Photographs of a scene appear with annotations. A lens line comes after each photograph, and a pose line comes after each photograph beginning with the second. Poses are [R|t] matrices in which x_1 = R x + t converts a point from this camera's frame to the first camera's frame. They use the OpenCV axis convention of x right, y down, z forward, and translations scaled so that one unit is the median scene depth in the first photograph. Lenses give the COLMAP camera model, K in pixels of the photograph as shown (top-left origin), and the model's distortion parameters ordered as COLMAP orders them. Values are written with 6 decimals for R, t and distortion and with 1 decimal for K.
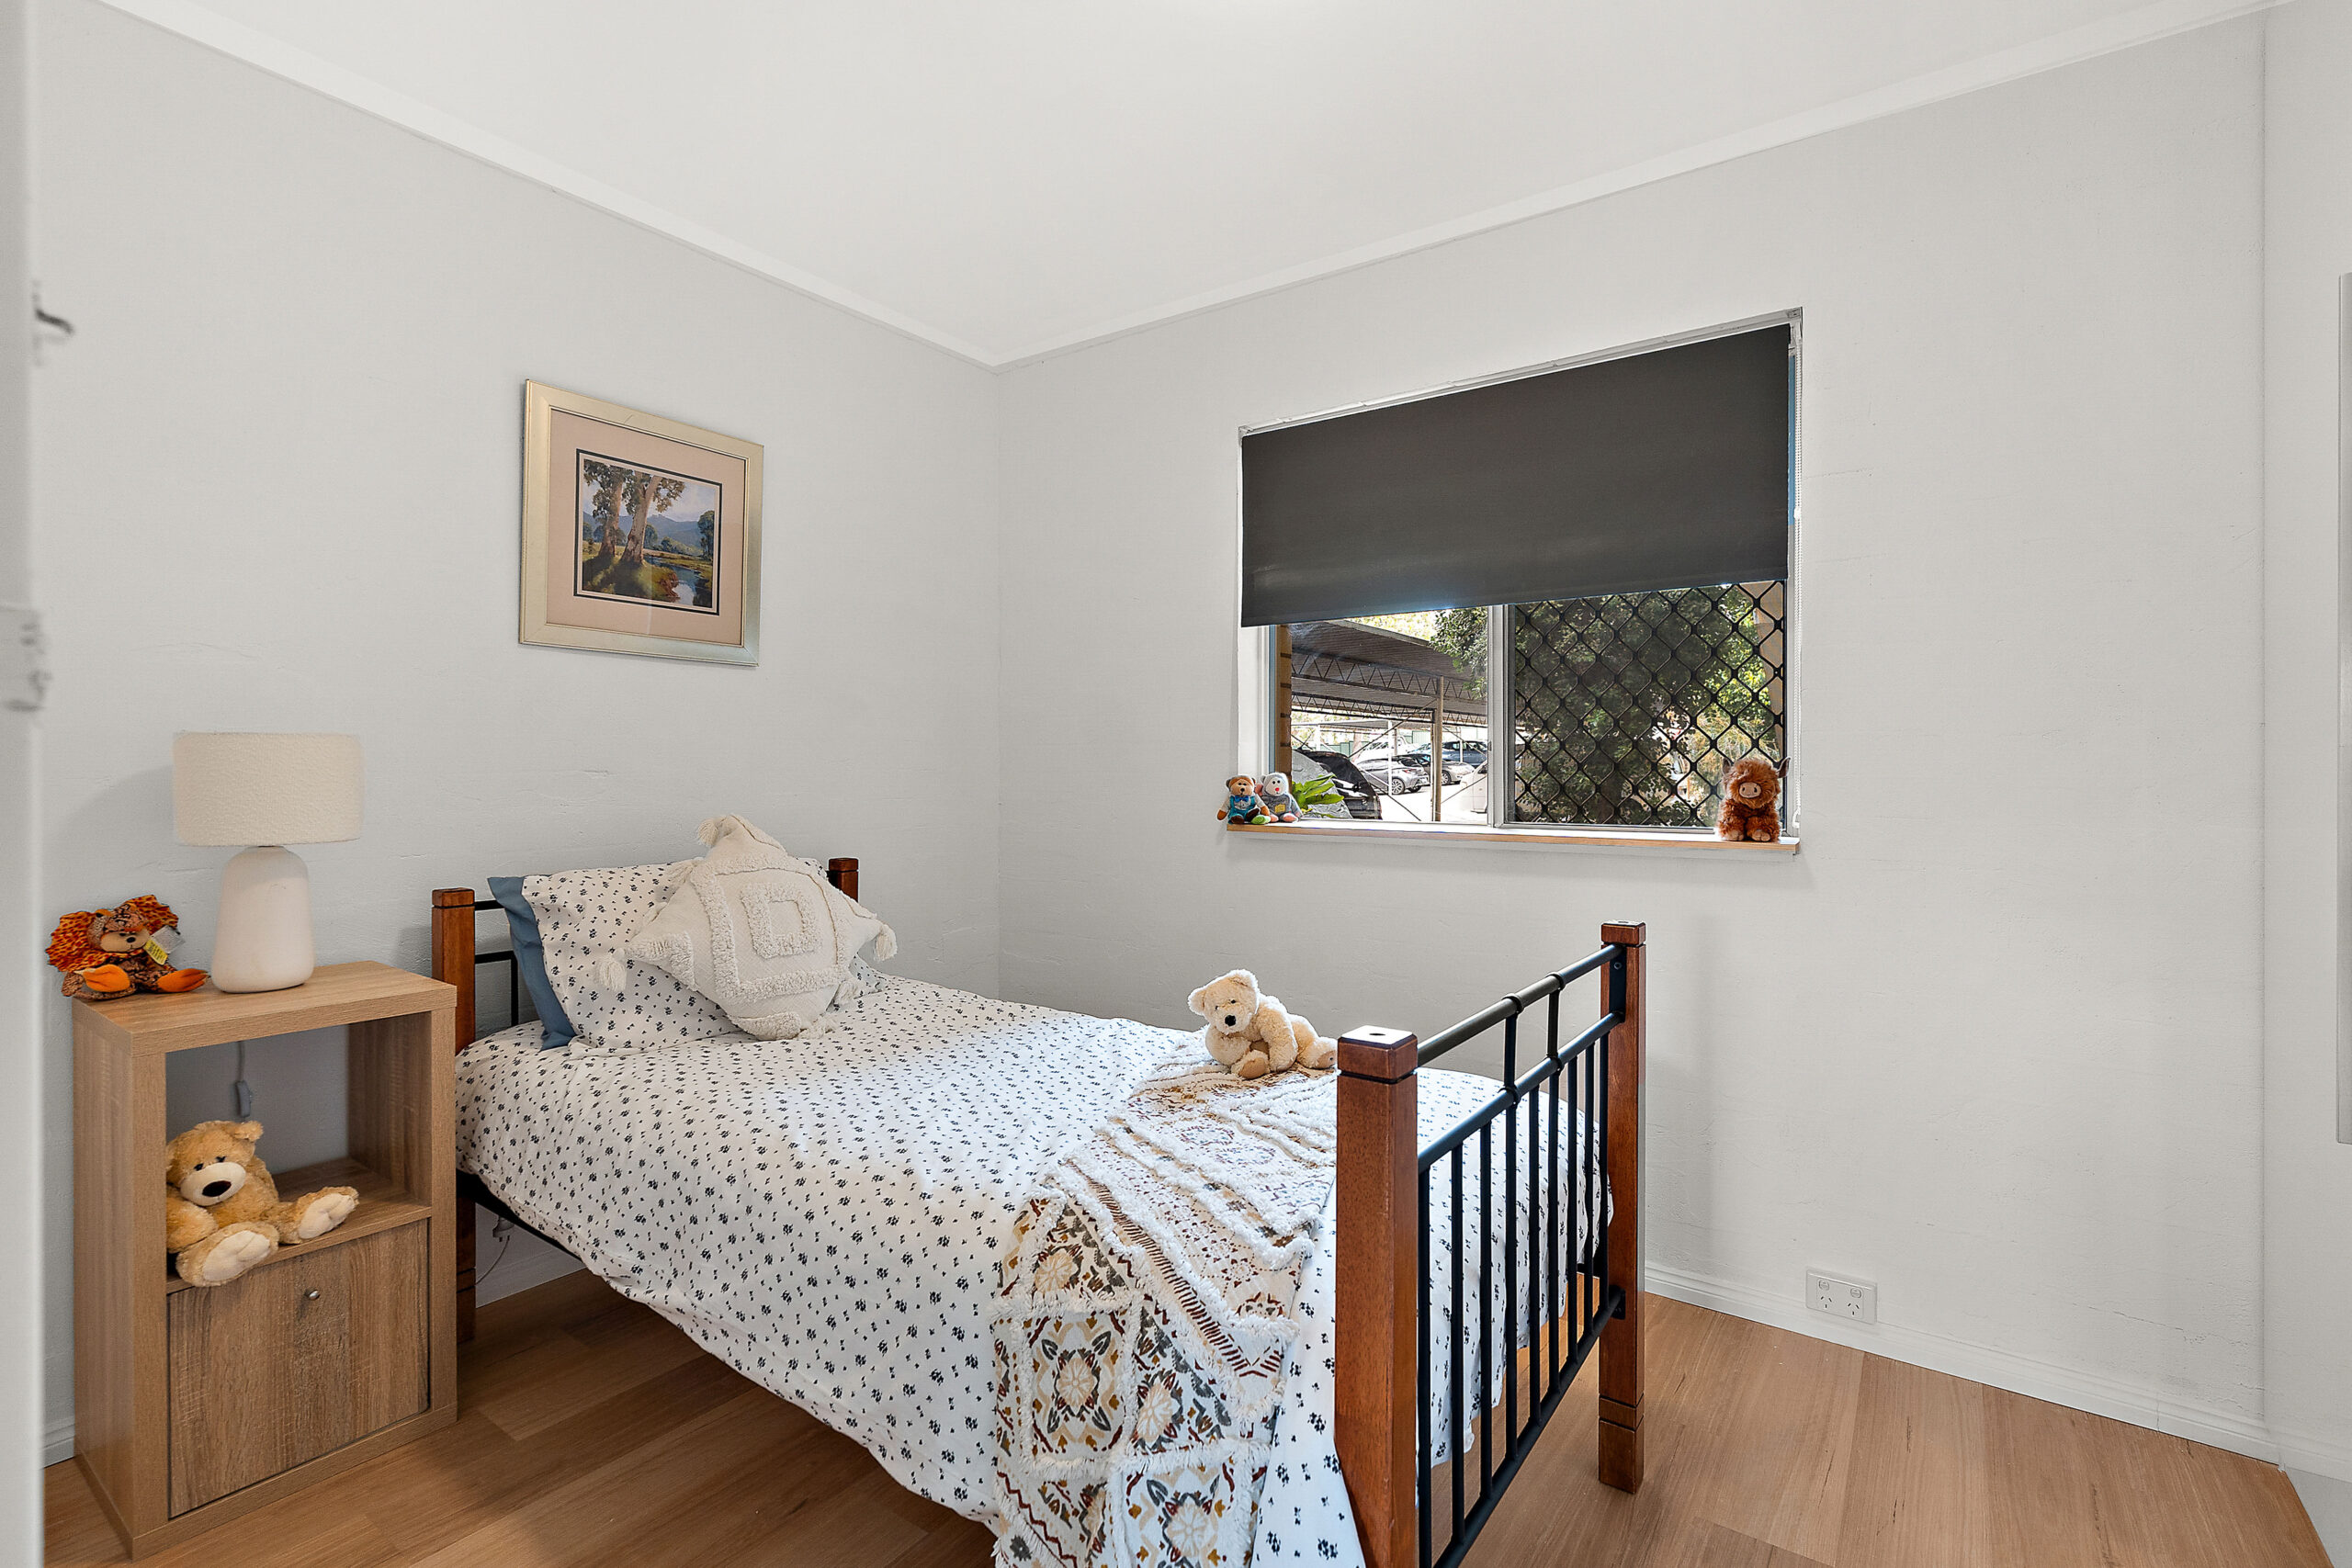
lens RADIAL K [[1080.1, 0, 1172.8], [0, 1080.1, 771.7], [0, 0, 1]] dist [-0.004253, -0.000214]
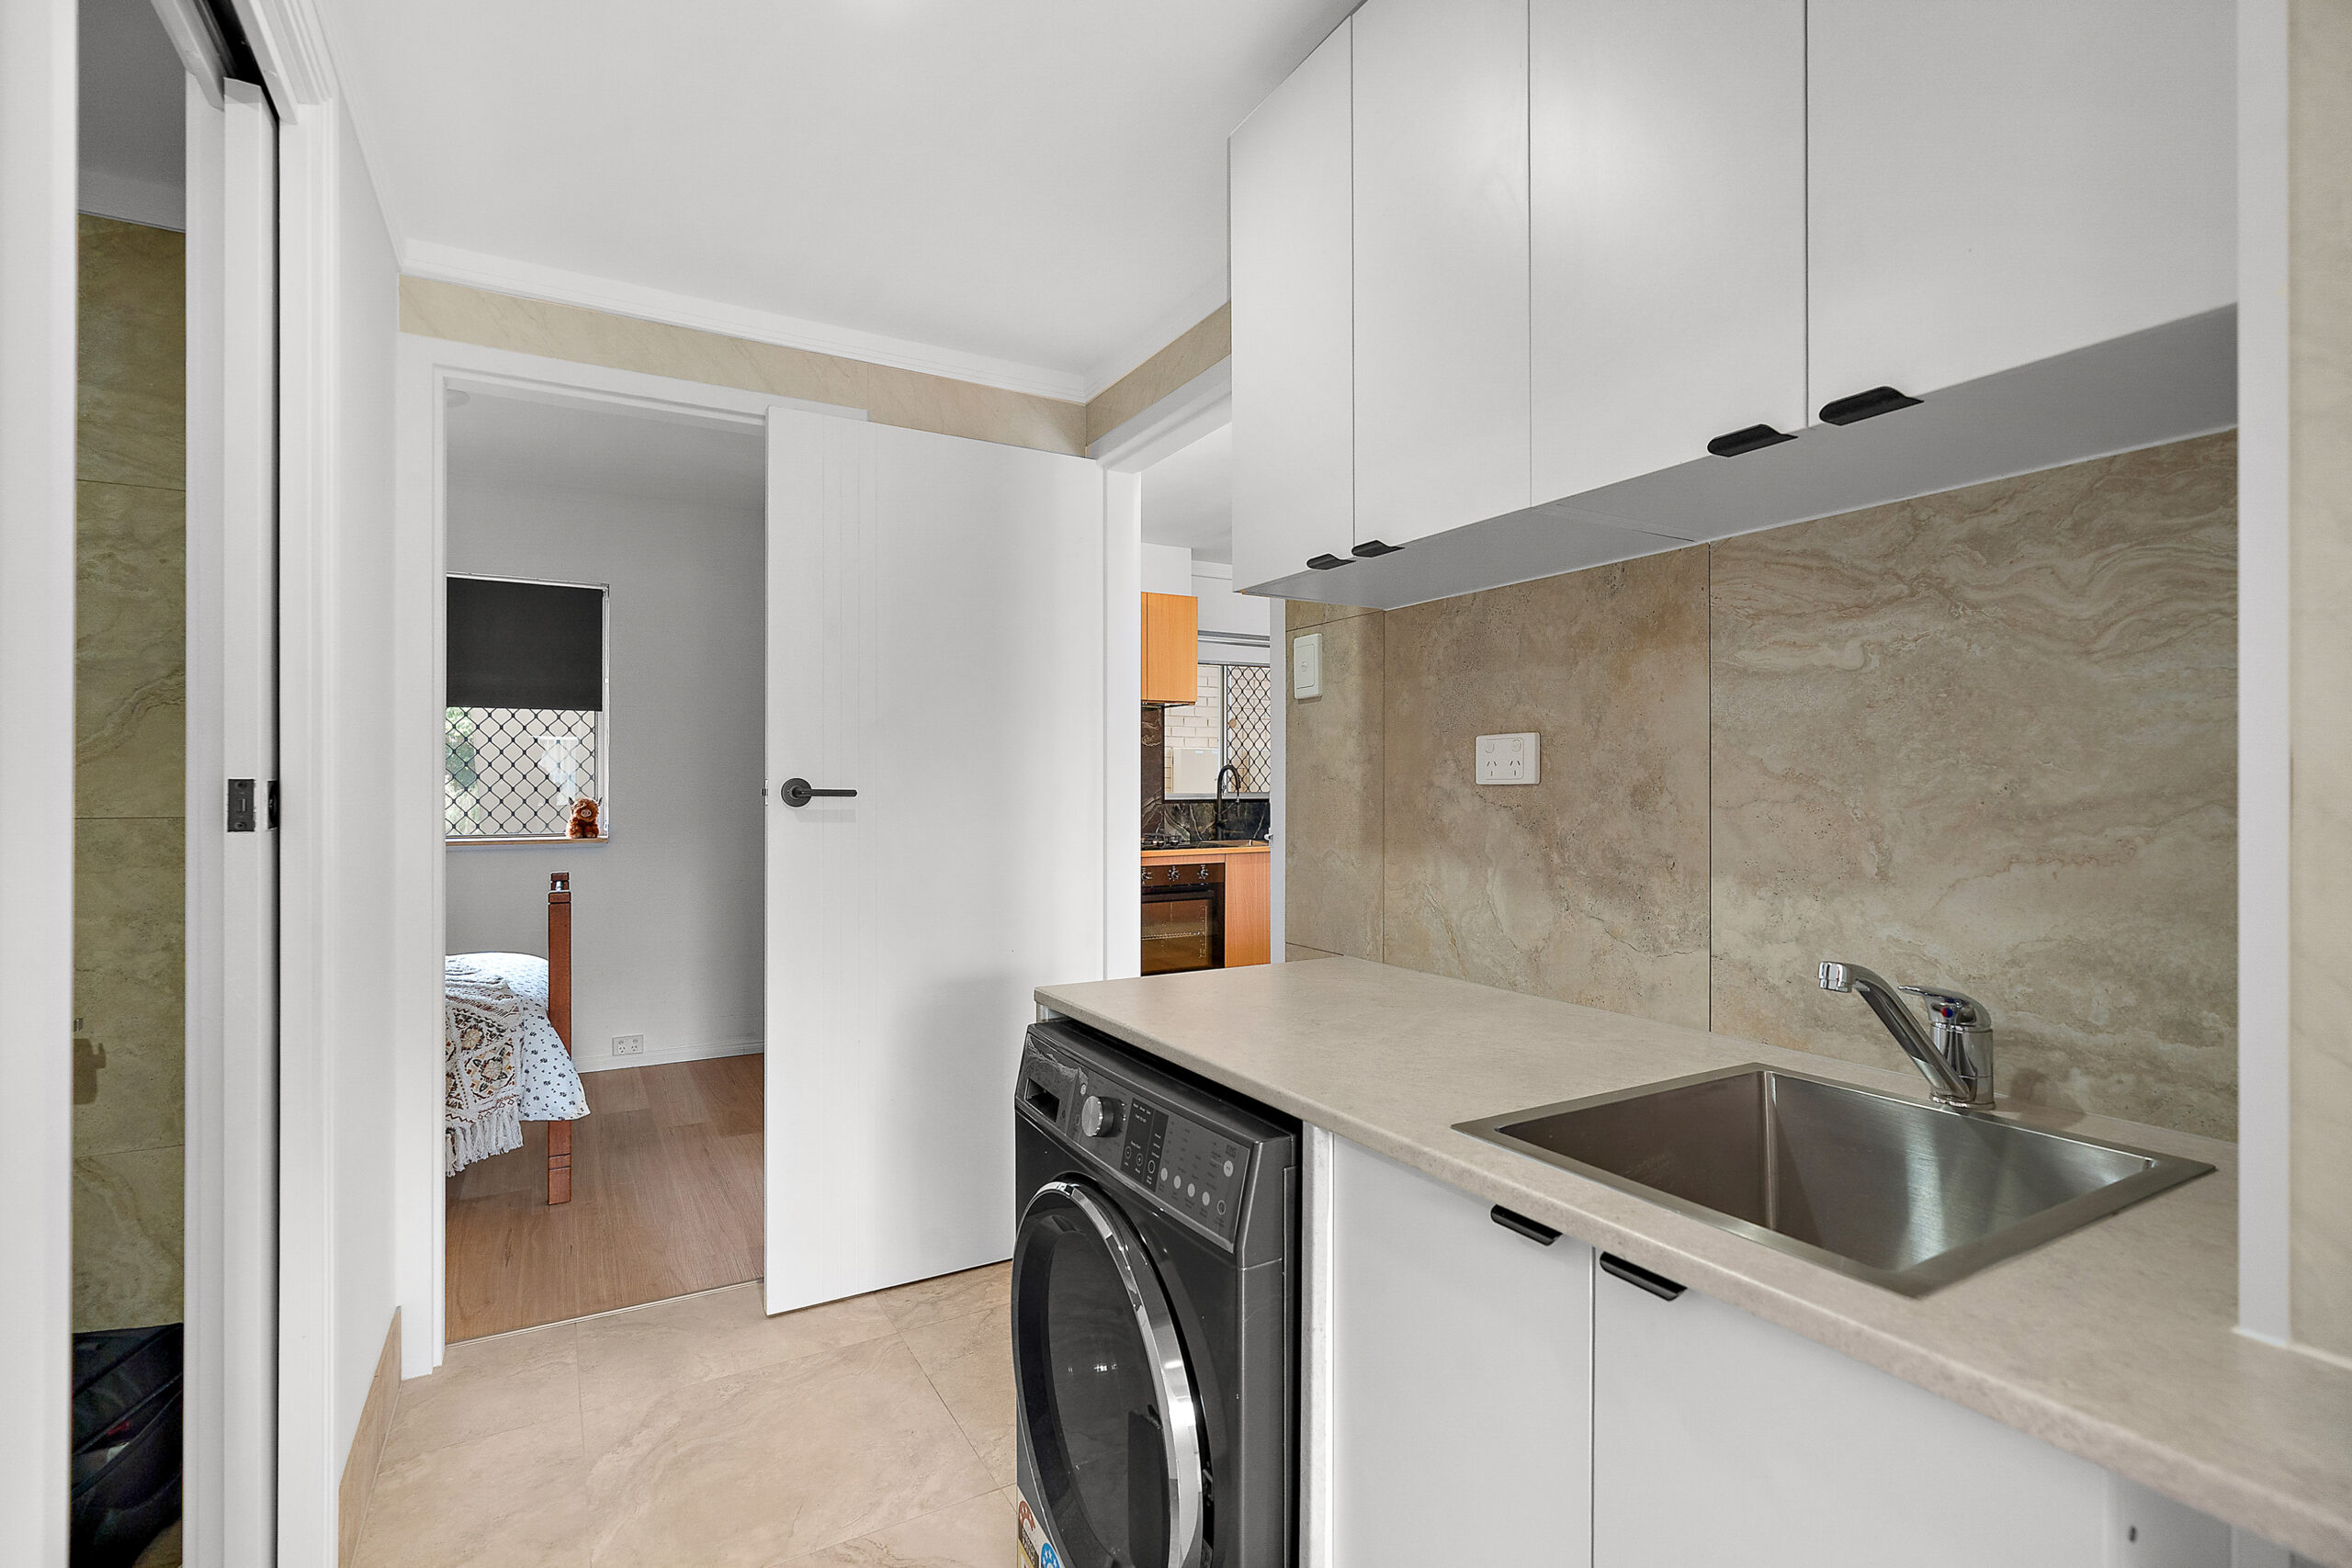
lens RADIAL K [[1080.1, 0, 1170.3], [0, 1080.1, 787.0], [0, 0, 1]] dist [-0.004253, -0.000214]
pose [[0.427530, 0.002721, 0.903997, -1.776549], [0.005613, 0.999968, -0.005665, -0.032489], [-0.903984, 0.007496, 0.427501, -1.843985]]
